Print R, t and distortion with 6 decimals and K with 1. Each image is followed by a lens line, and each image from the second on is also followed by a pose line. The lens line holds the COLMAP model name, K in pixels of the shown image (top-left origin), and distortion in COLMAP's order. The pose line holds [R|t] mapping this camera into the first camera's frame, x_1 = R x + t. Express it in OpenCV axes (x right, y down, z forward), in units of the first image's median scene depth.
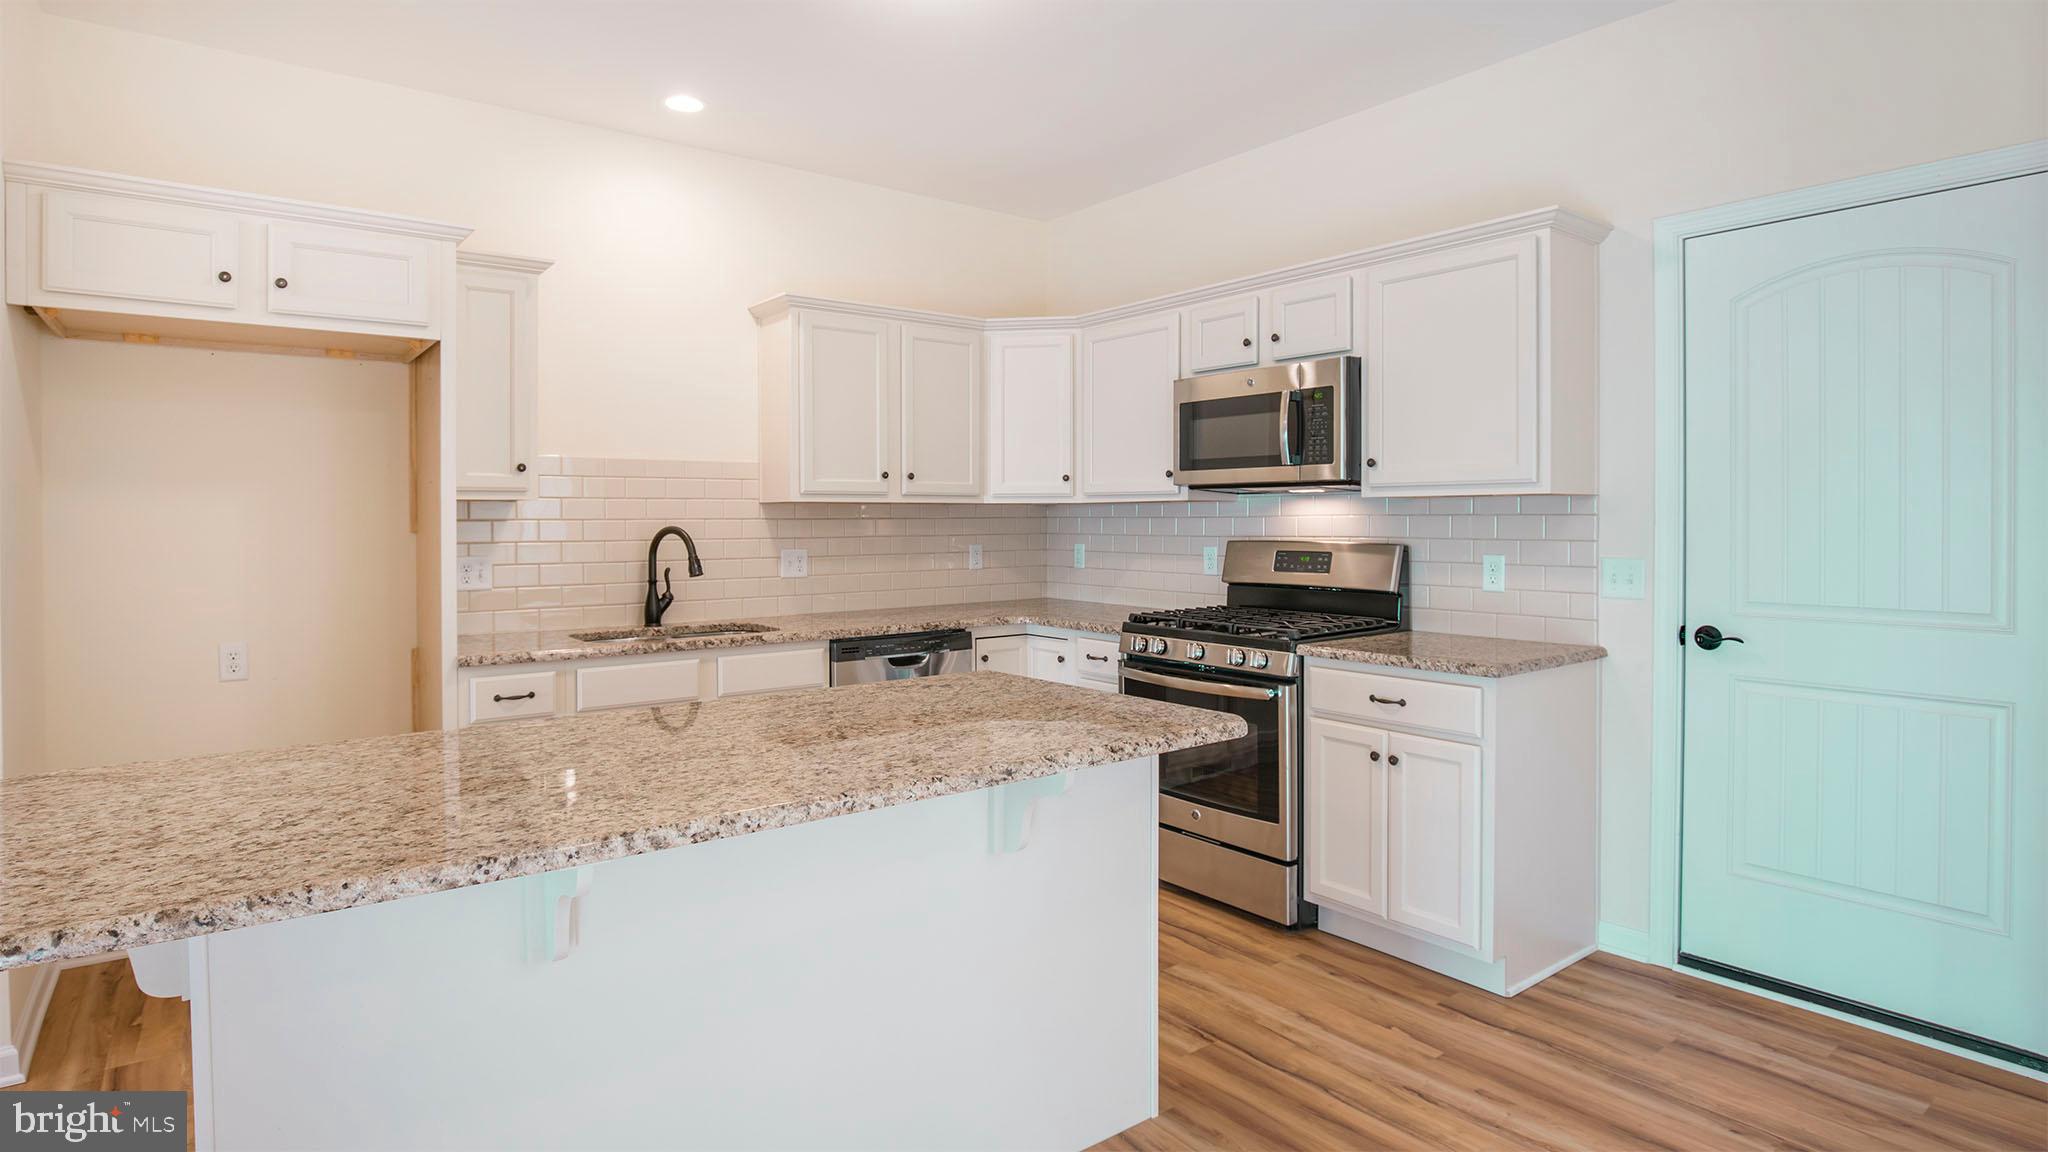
lens RADIAL K [[1056.9, 0, 993.8], [0, 1056.9, 529.1], [0, 0, 1]] dist [-0.023406, 0.001864]
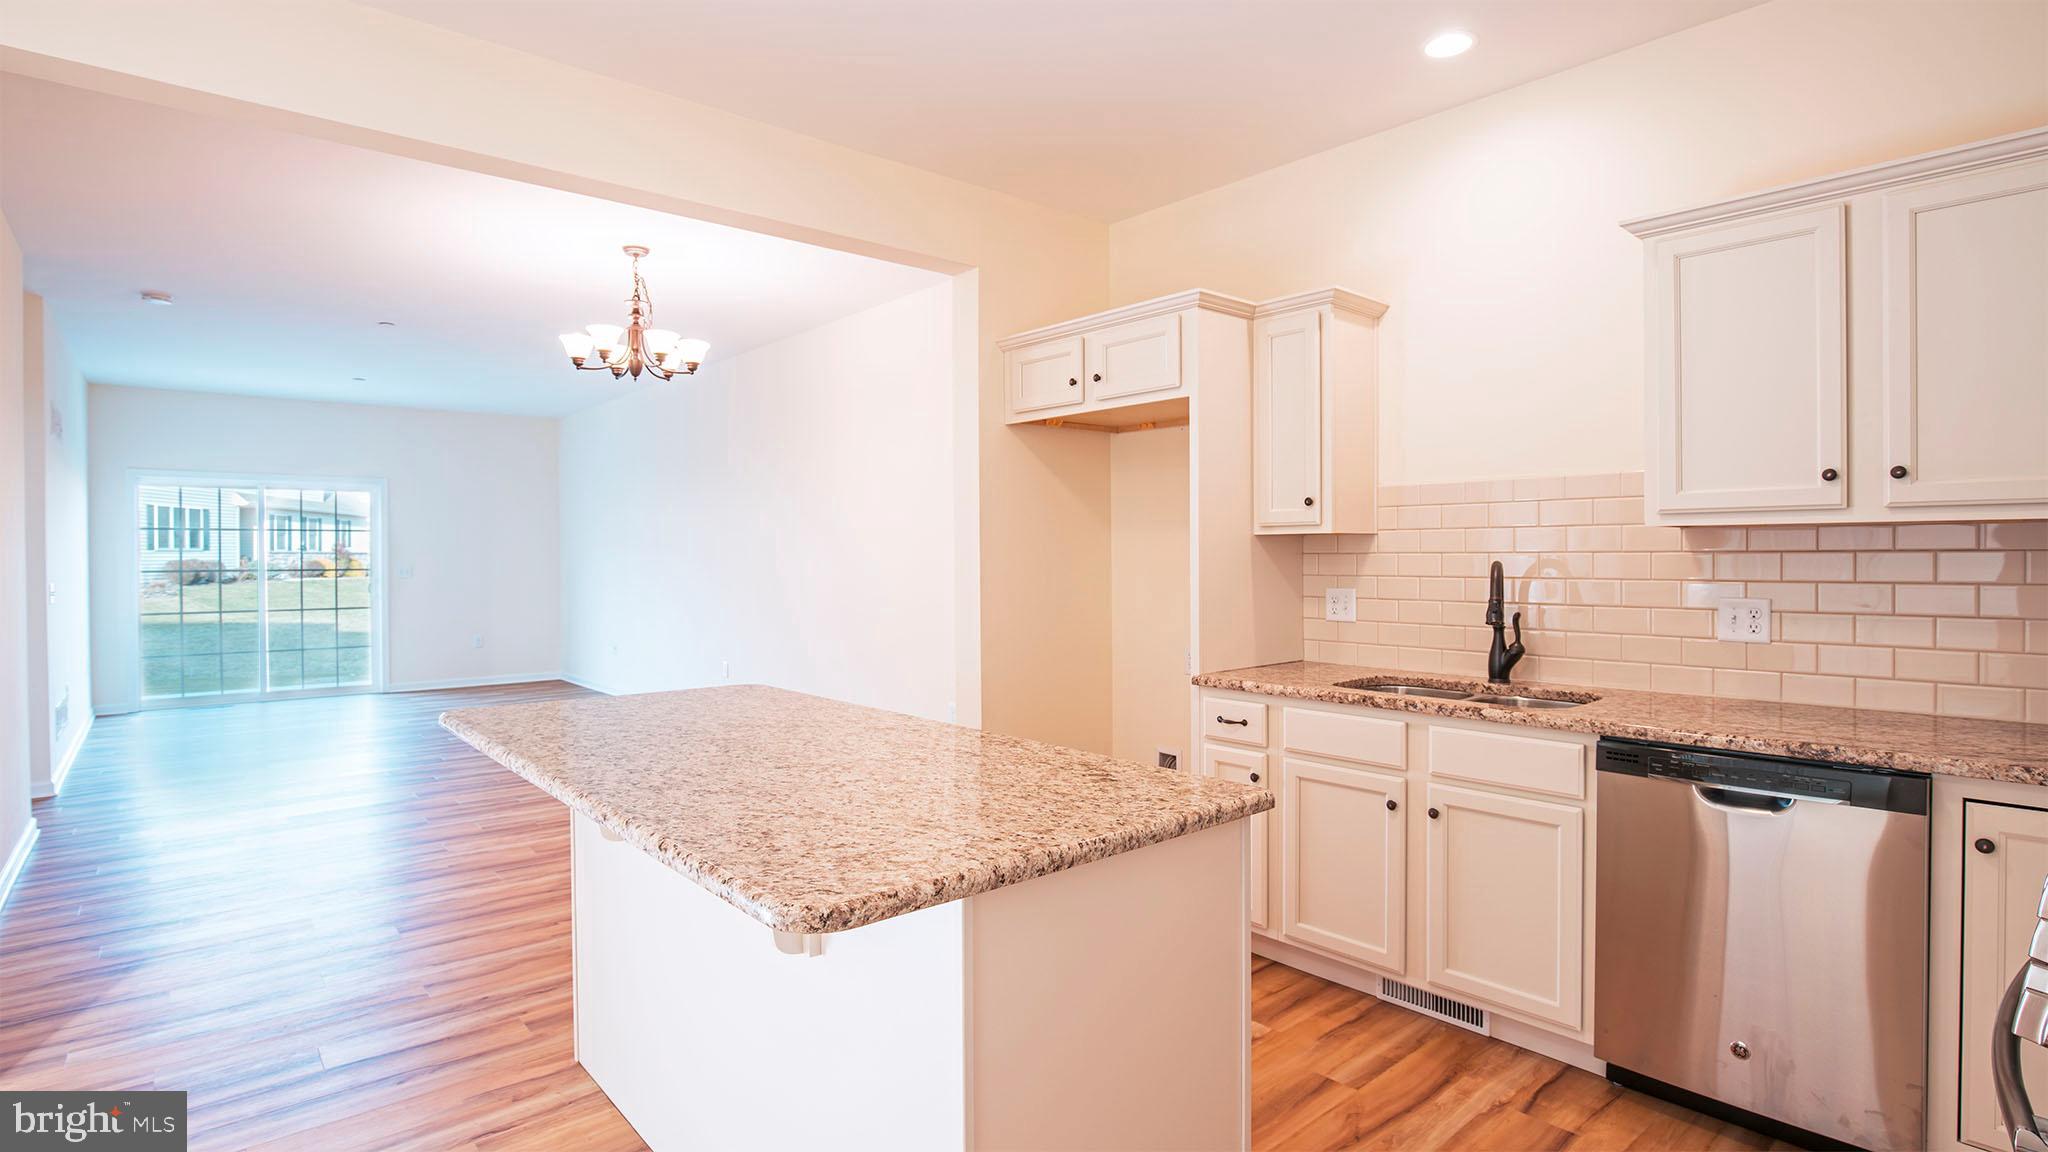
lens RADIAL K [[1023.0, 0, 1015.5], [0, 1023.0, 555.4], [0, 0, 1]] dist [-0.000532, -0.003065]
pose [[0.071913, 0.004315, -0.997402, 0.491291], [-0.005753, 0.999976, 0.003911, -0.008667], [0.997394, 0.005457, 0.071936, 0.628507]]
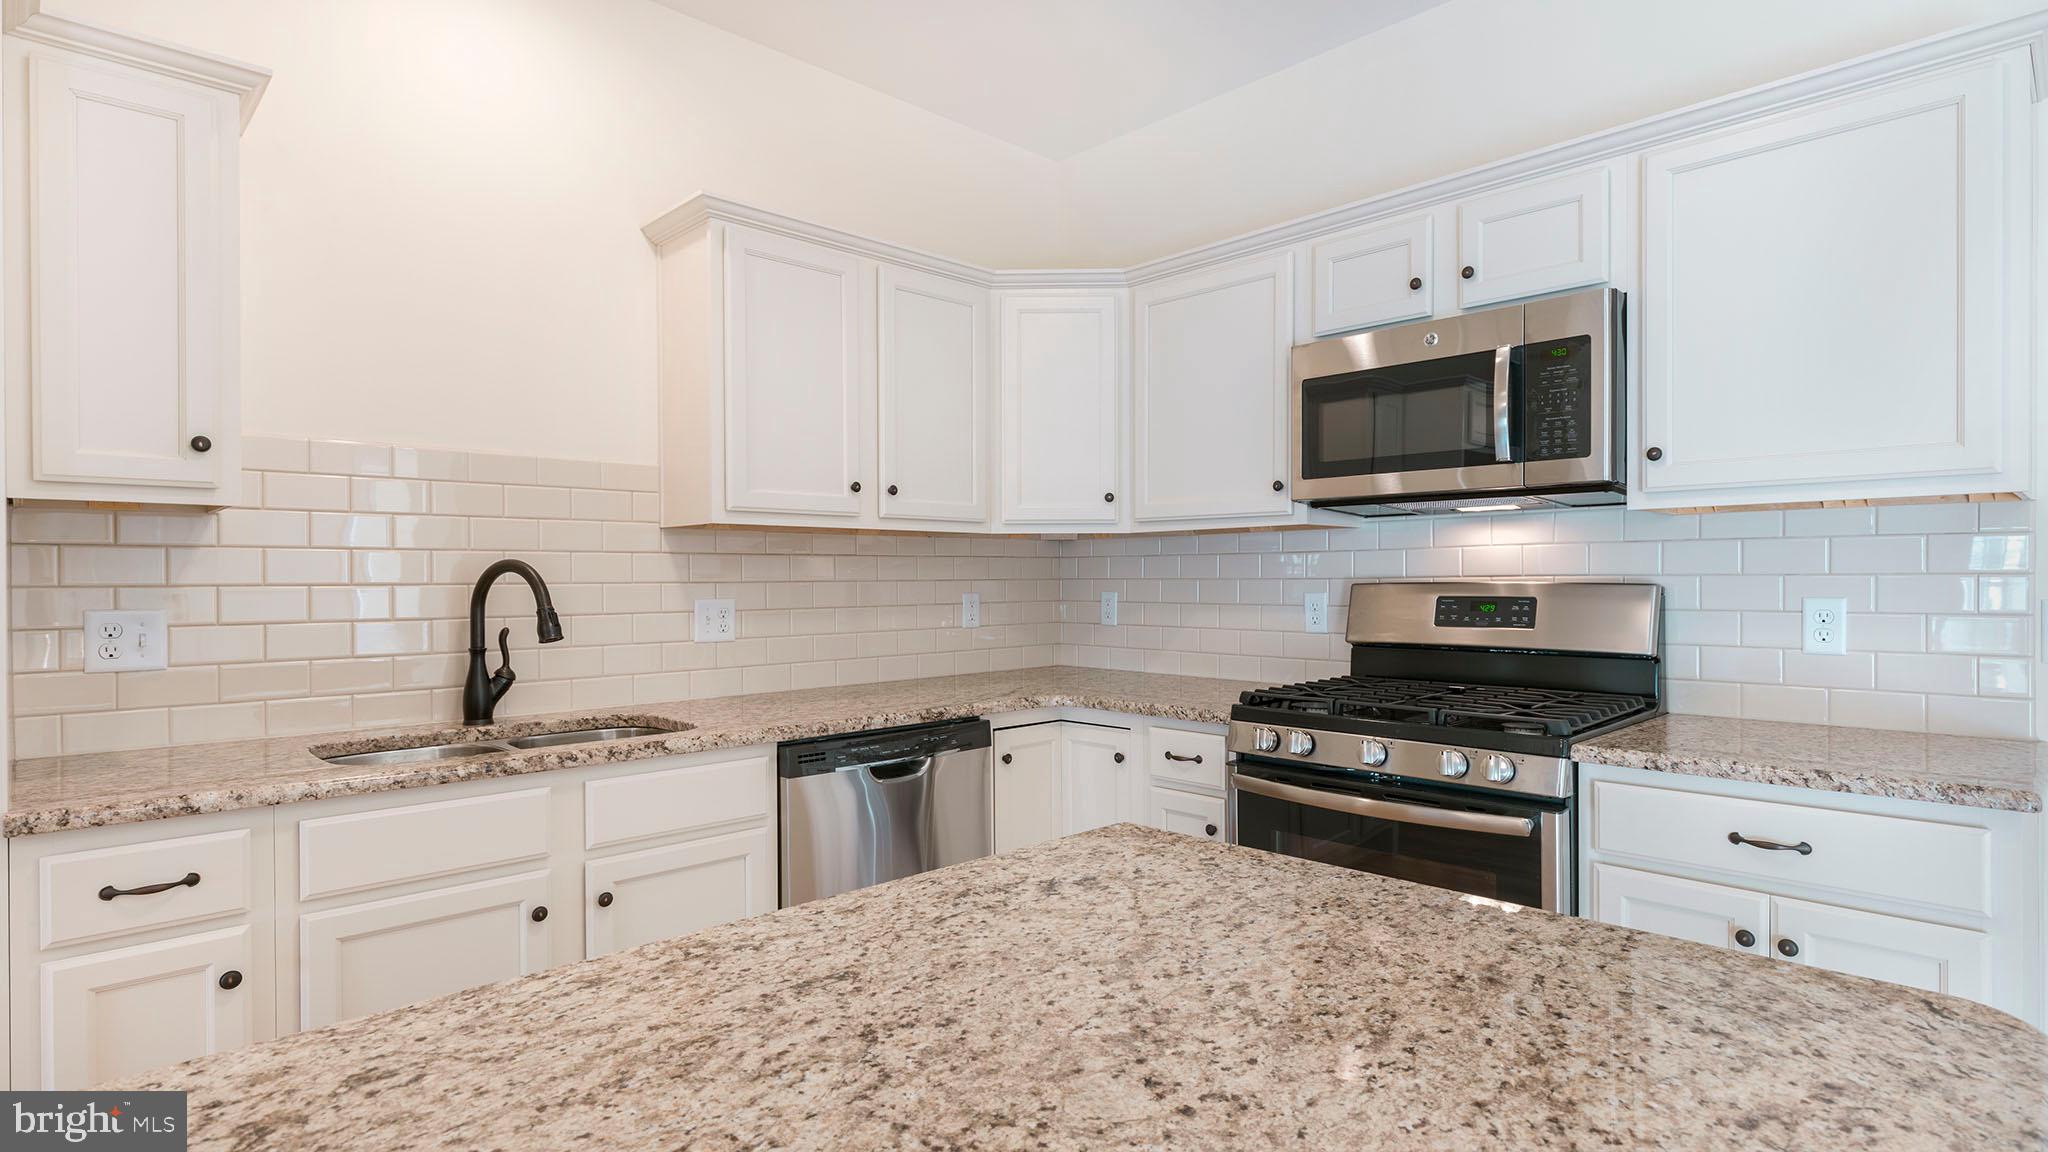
lens RADIAL K [[1023.0, 0, 1030.2], [0, 1023.0, 585.6], [0, 0, 1]] dist [-0.000532, -0.003065]
pose [[0.991945, -0.002232, 0.126650, -0.090047], [0.002905, 0.999983, -0.005135, 0.017749], [-0.126637, 0.005461, 0.991934, 0.411910]]
